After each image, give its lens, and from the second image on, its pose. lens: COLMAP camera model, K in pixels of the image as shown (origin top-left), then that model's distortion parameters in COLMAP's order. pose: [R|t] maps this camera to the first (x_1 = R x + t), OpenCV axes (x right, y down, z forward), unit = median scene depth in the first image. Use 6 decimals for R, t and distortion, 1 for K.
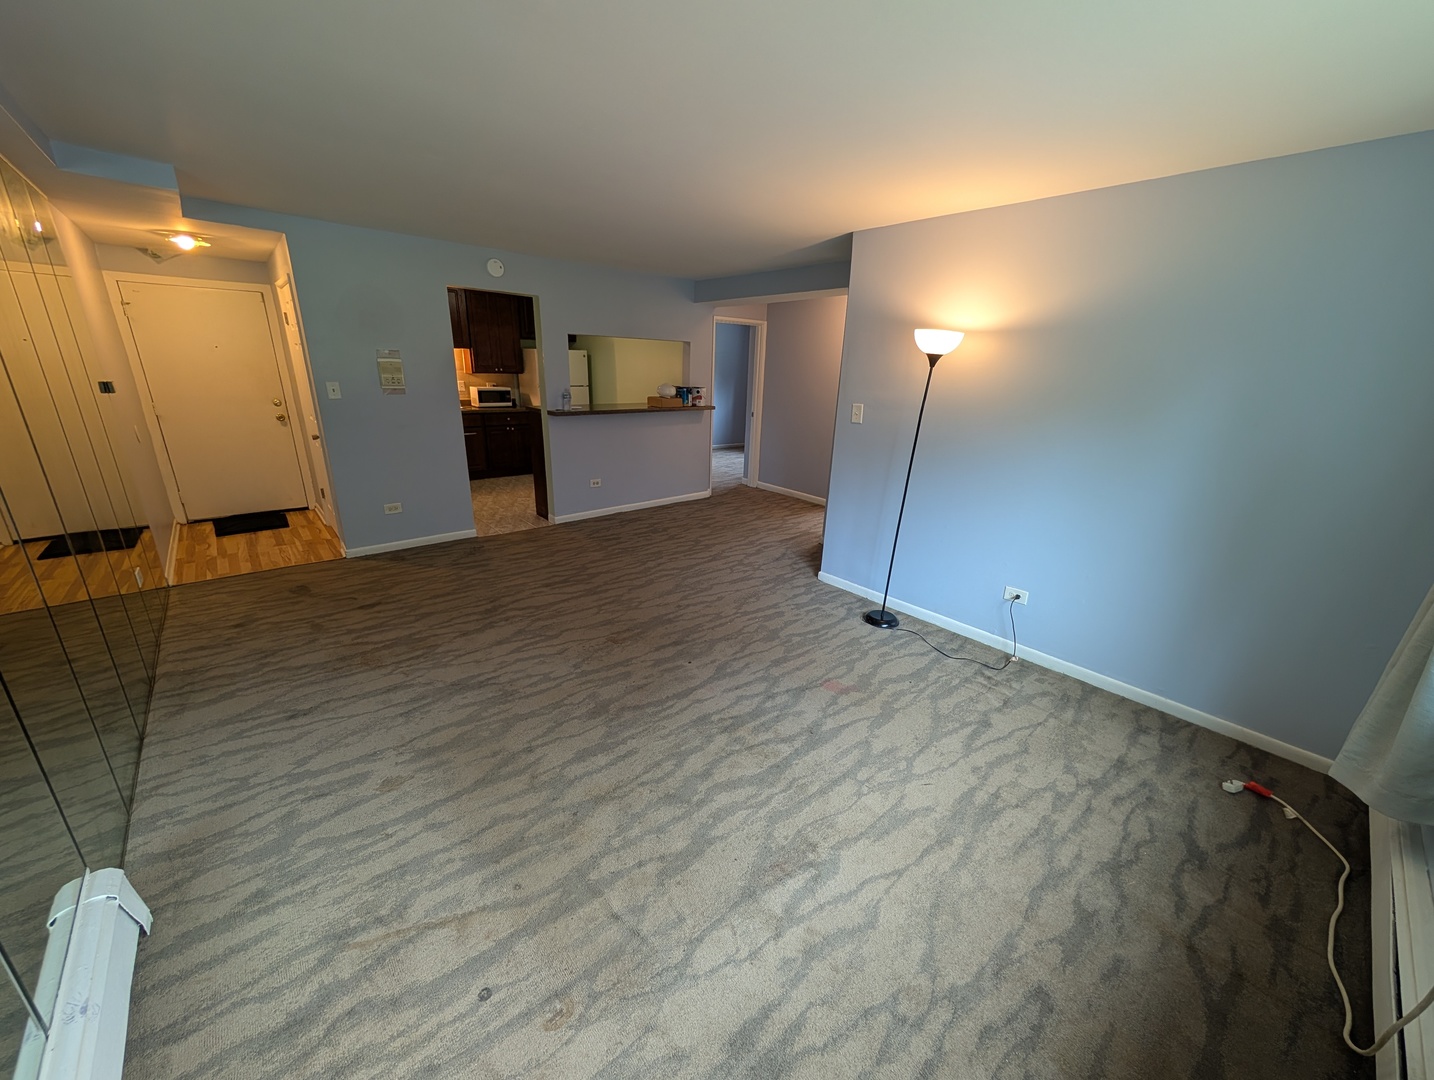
lens RADIAL K [[539.1, 0, 717.0], [0, 539.1, 540.0], [0, 0, 1]] dist [-0.001865, -0.000147]
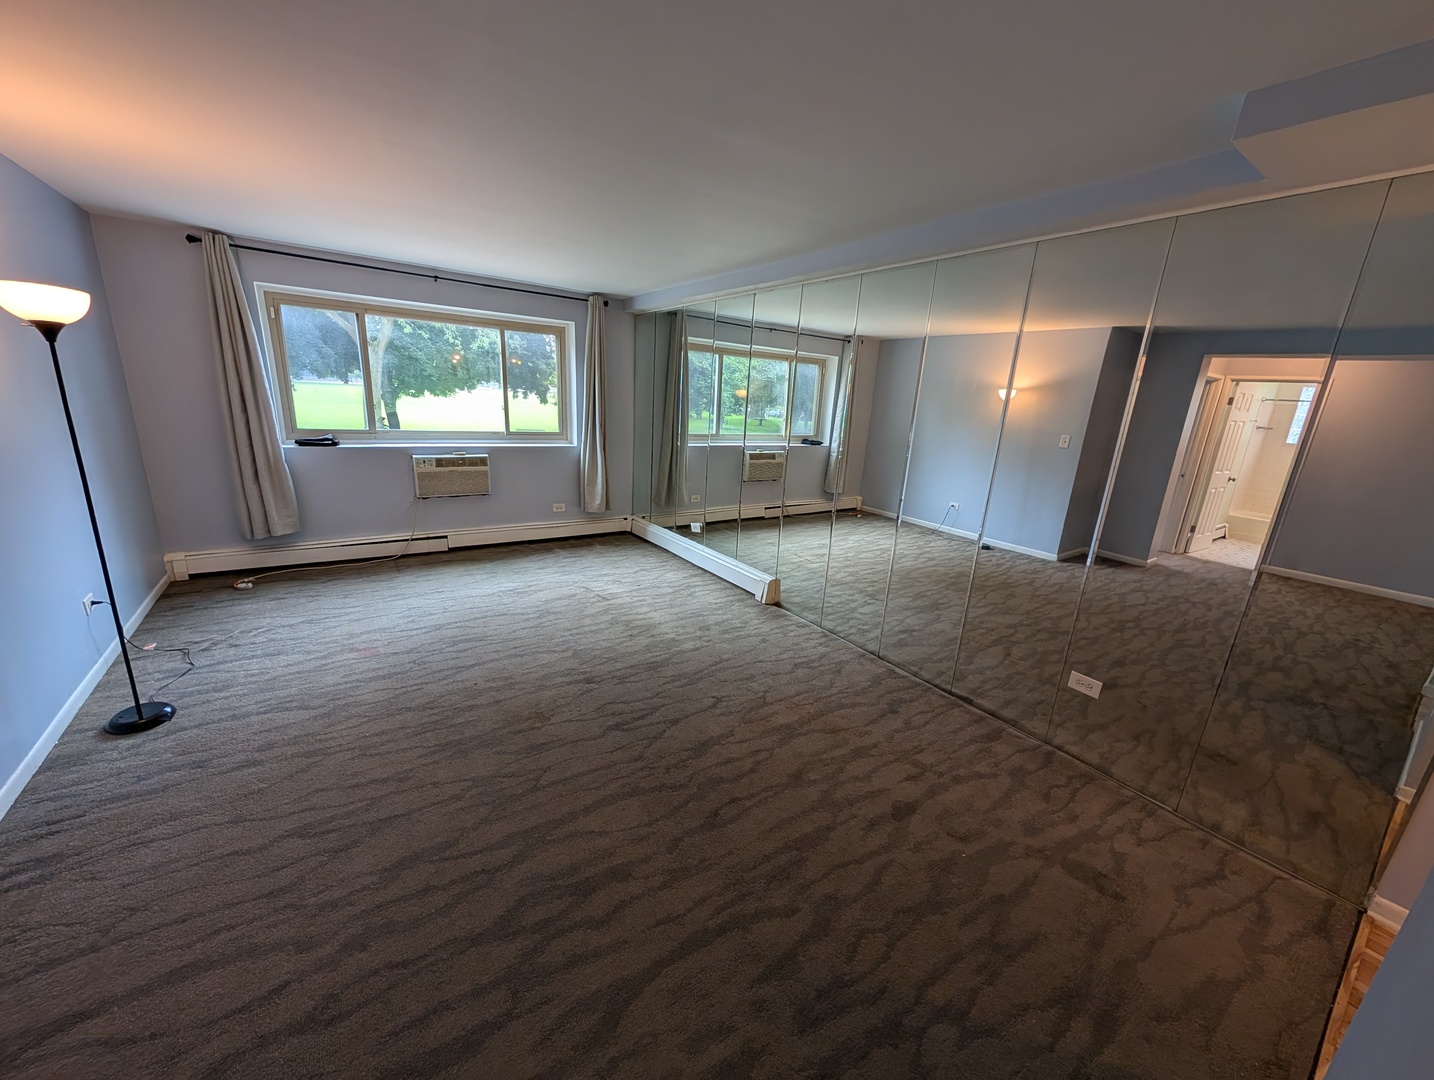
lens RADIAL K [[539.1, 0, 717.0], [0, 539.1, 540.0], [0, 0, 1]] dist [-0.001865, -0.000147]
pose [[-0.989337, -0.119166, 0.083732, -0.637504], [-0.053759, 0.833114, 0.550482, -0.652418], [-0.135357, 0.540111, -0.830637, 1.946211]]
